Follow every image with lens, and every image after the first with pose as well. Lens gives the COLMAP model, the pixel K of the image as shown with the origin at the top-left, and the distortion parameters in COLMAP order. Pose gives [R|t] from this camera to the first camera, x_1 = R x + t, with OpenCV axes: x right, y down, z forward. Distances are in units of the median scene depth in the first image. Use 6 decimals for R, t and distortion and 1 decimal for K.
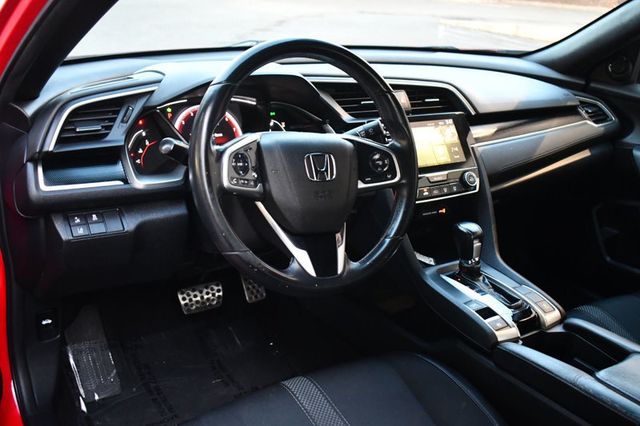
lens RADIAL K [[648.9, 0, 320.0], [0, 648.9, 213.0], [0, 0, 1]] dist [-0.064202, -0.004027]
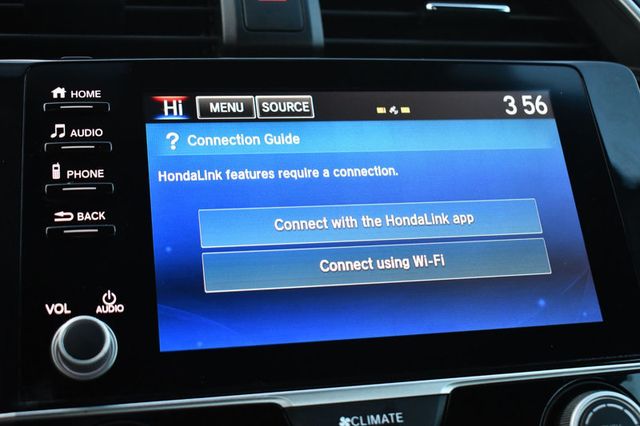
lens RADIAL K [[955.6, 0, 320.0], [0, 955.6, 213.0], [0, 0, 1]] dist [-0.026790, -0.021651]
pose [[0.945068, 0.041409, -0.324240, 0.240540], [-0.083523, 0.989606, -0.117062, -0.074500], [0.316022, 0.137712, 0.938704, 0.743735]]
